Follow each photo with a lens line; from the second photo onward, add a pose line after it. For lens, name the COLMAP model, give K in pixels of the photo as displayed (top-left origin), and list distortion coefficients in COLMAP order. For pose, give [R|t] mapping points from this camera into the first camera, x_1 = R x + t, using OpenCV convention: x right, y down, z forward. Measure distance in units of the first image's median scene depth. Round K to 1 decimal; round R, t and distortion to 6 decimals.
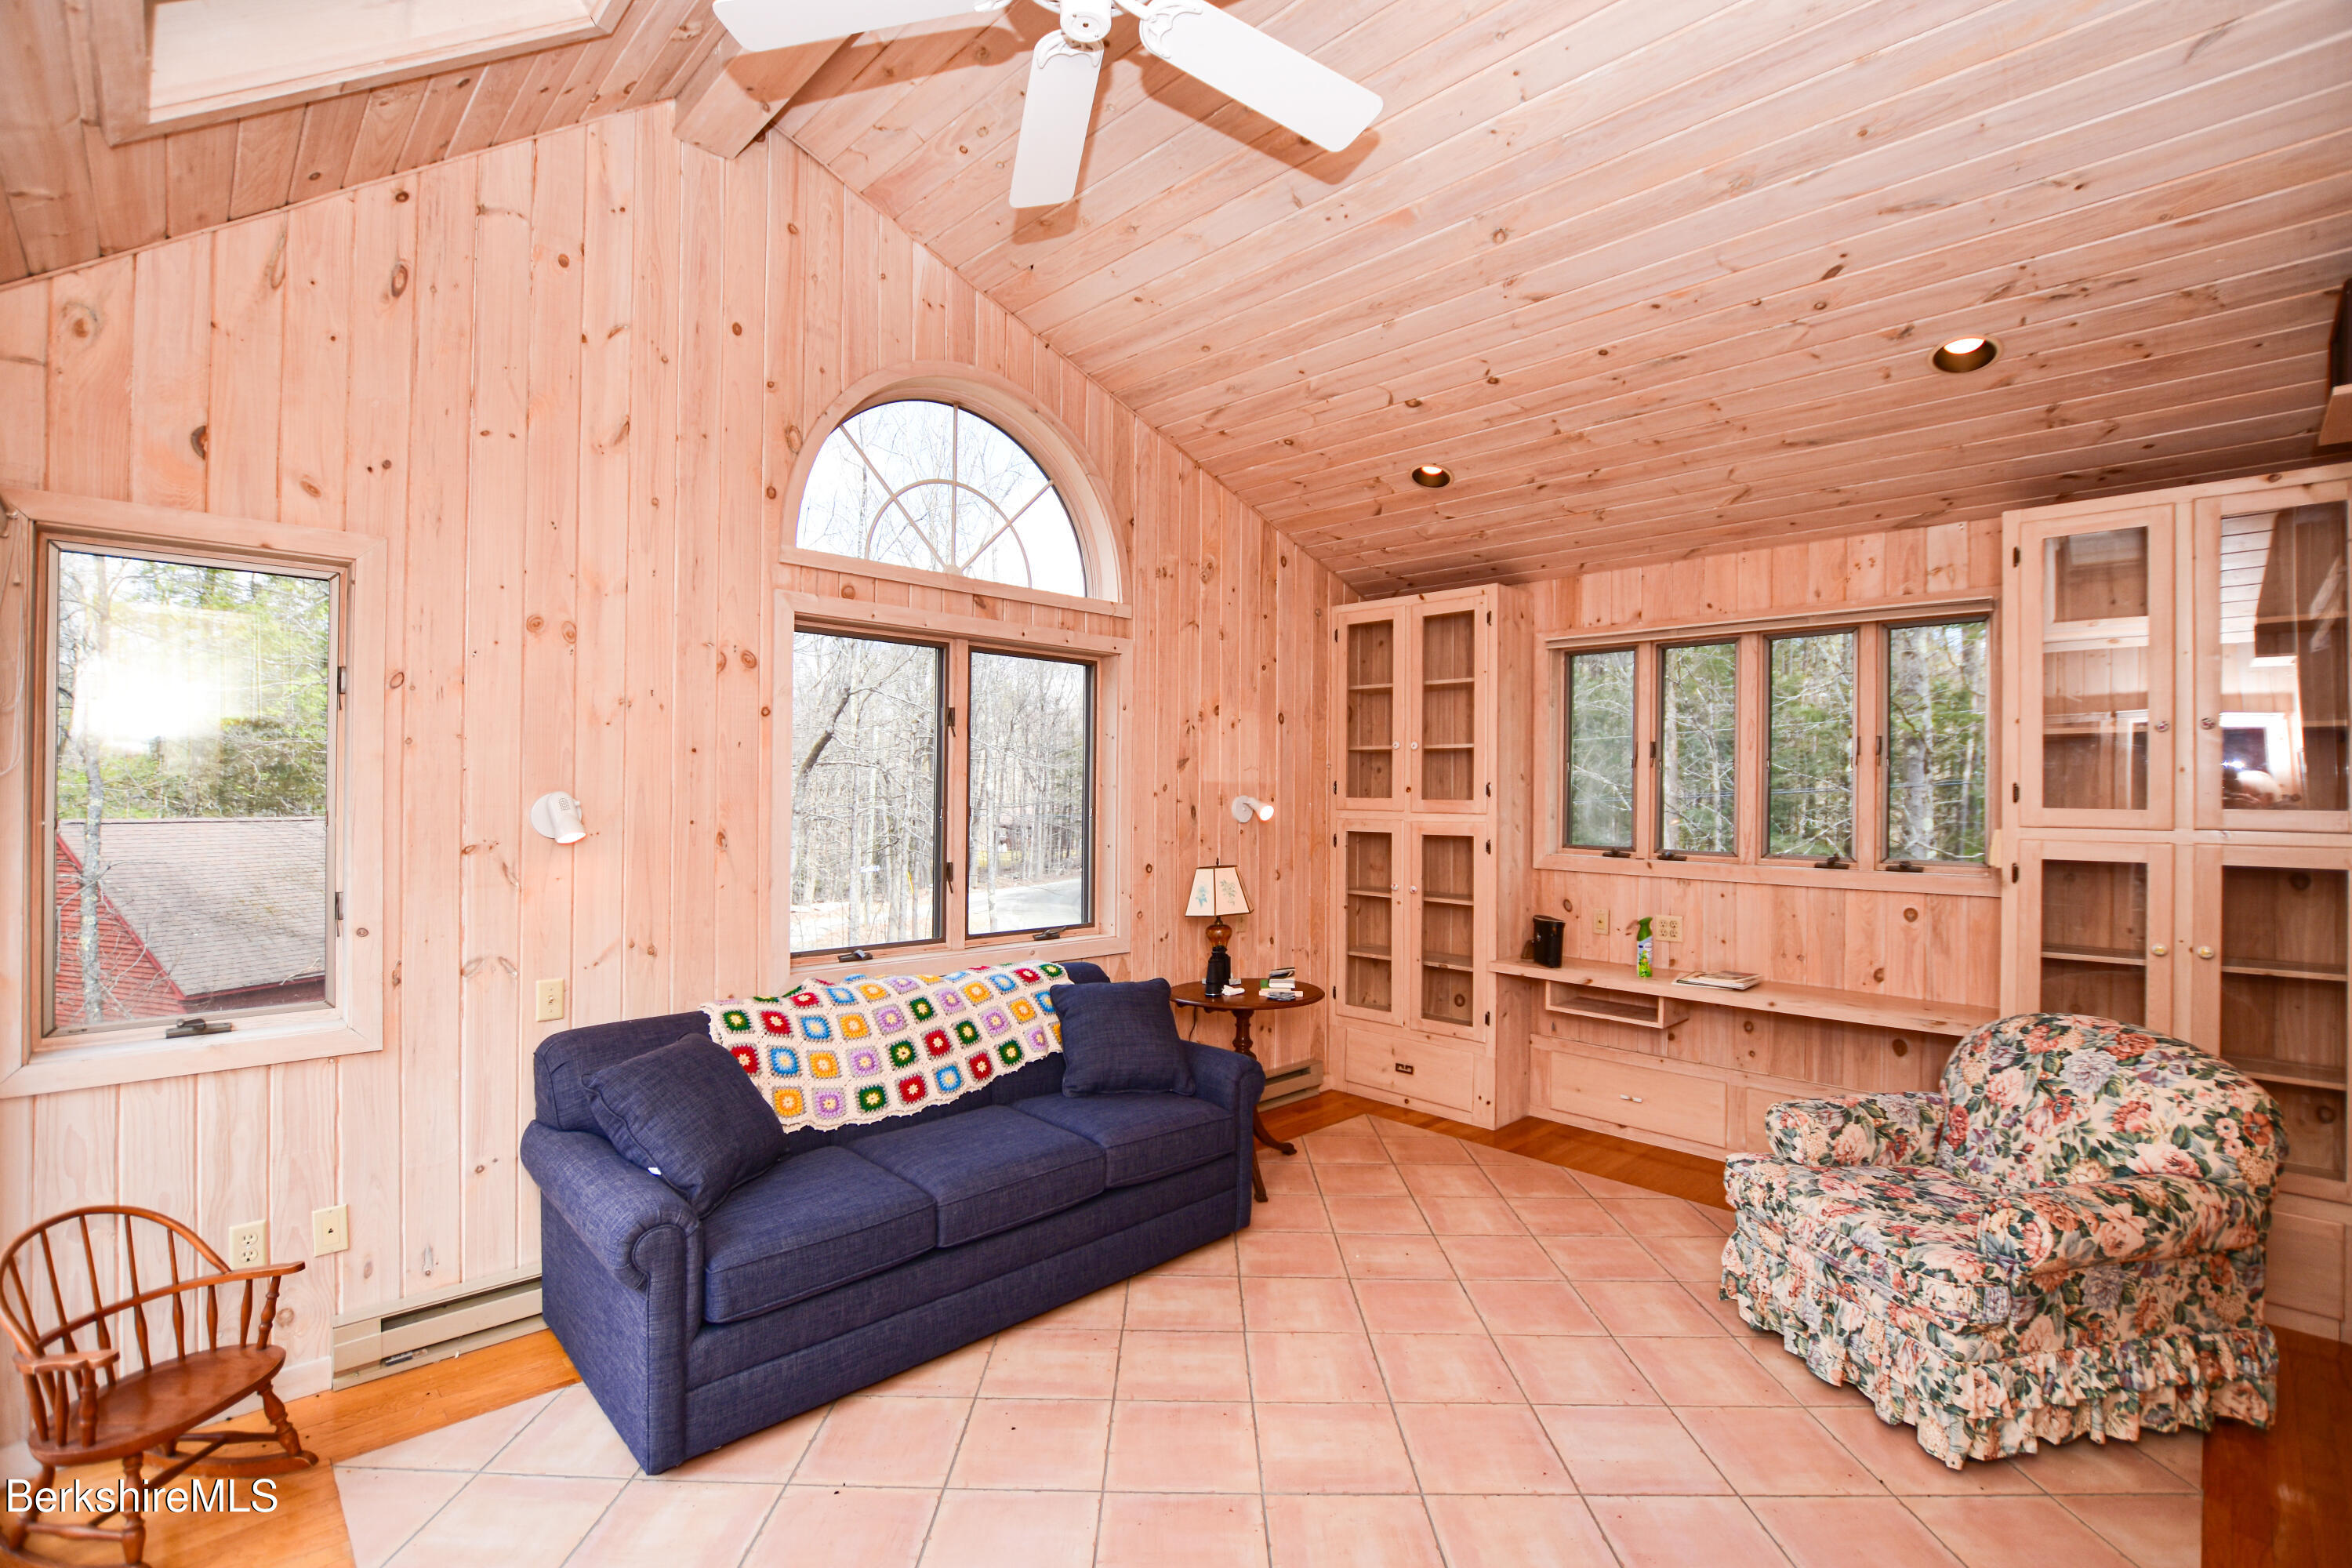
lens RADIAL K [[1039.7, 0, 1172.9], [0, 1039.7, 790.5], [0, 0, 1]] dist [-0.031429, 0.001795]
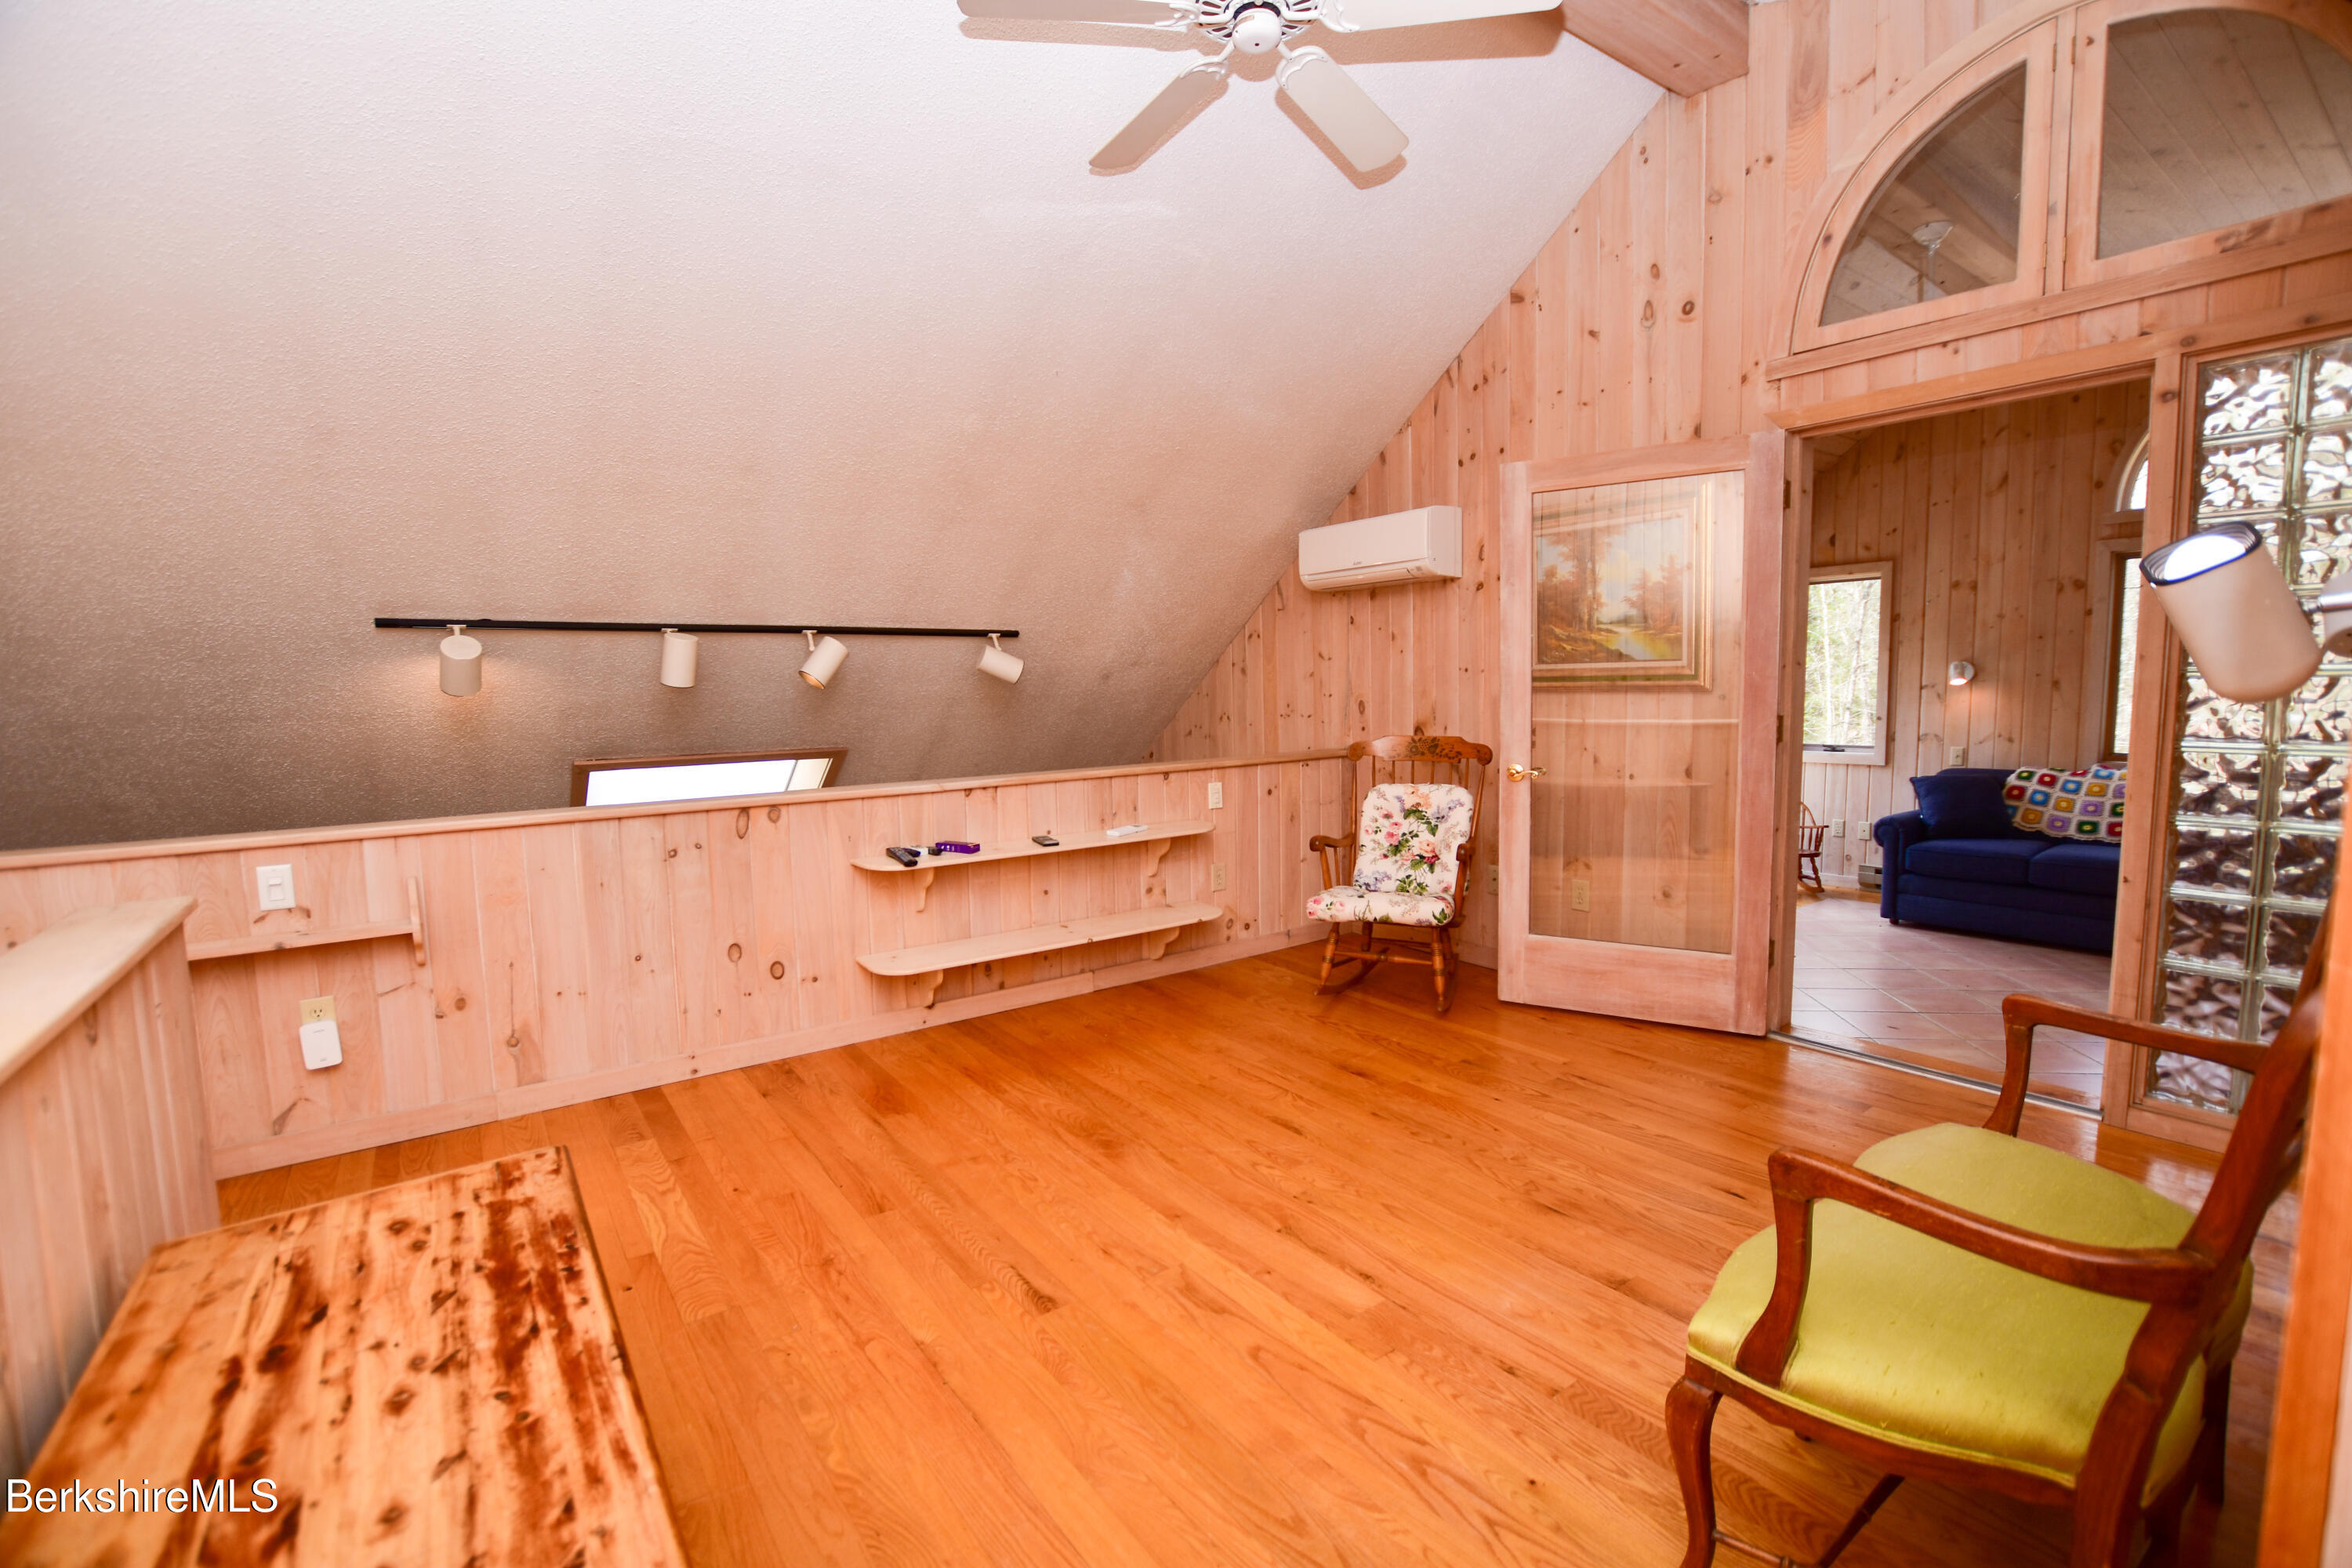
lens RADIAL K [[1039.7, 0, 1172.9], [0, 1039.7, 790.5], [0, 0, 1]] dist [-0.031429, 0.001795]
pose [[-0.131058, 0.098626, -0.986457, 1.528802], [0.023407, 0.995070, 0.096378, 0.022662], [0.991098, -0.010459, -0.132720, -0.322131]]
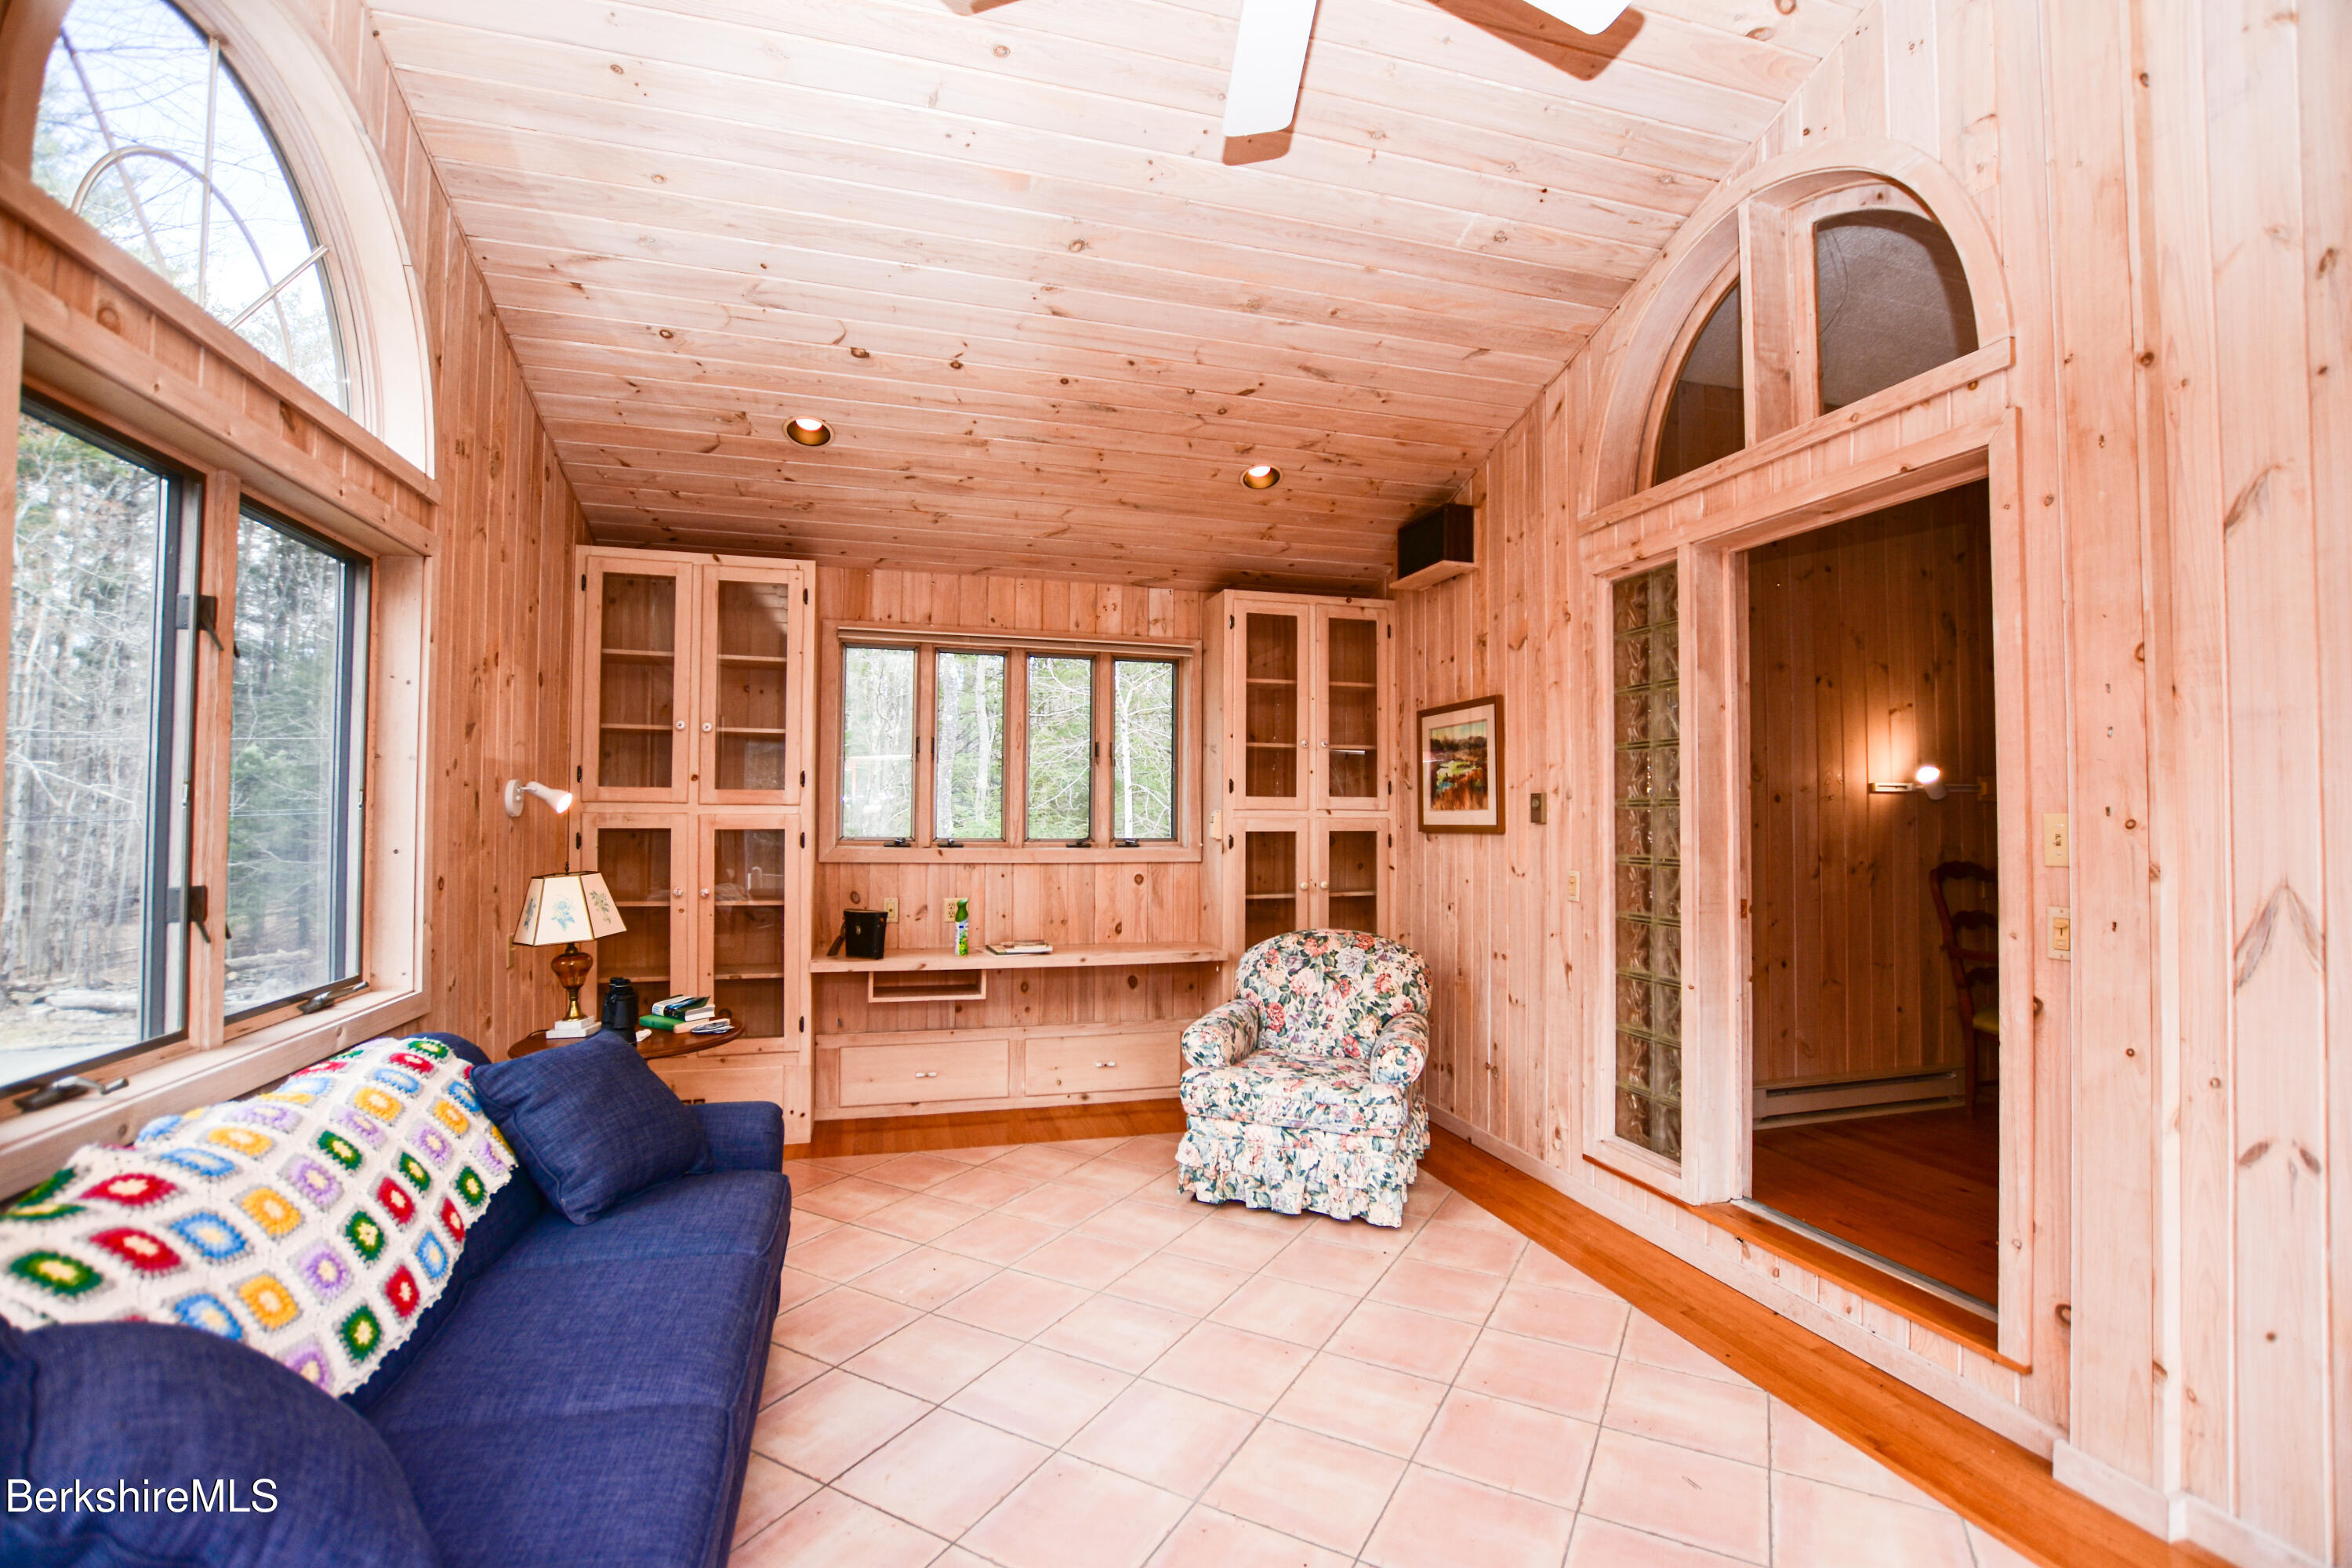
lens RADIAL K [[1039.7, 0, 1172.9], [0, 1039.7, 790.5], [0, 0, 1]] dist [-0.031429, 0.001795]
pose [[0.481672, 0.013701, 0.876244, -0.498548], [-0.004948, 0.999904, -0.012914, 0.028119], [-0.876338, 0.001884, 0.481694, 0.366821]]
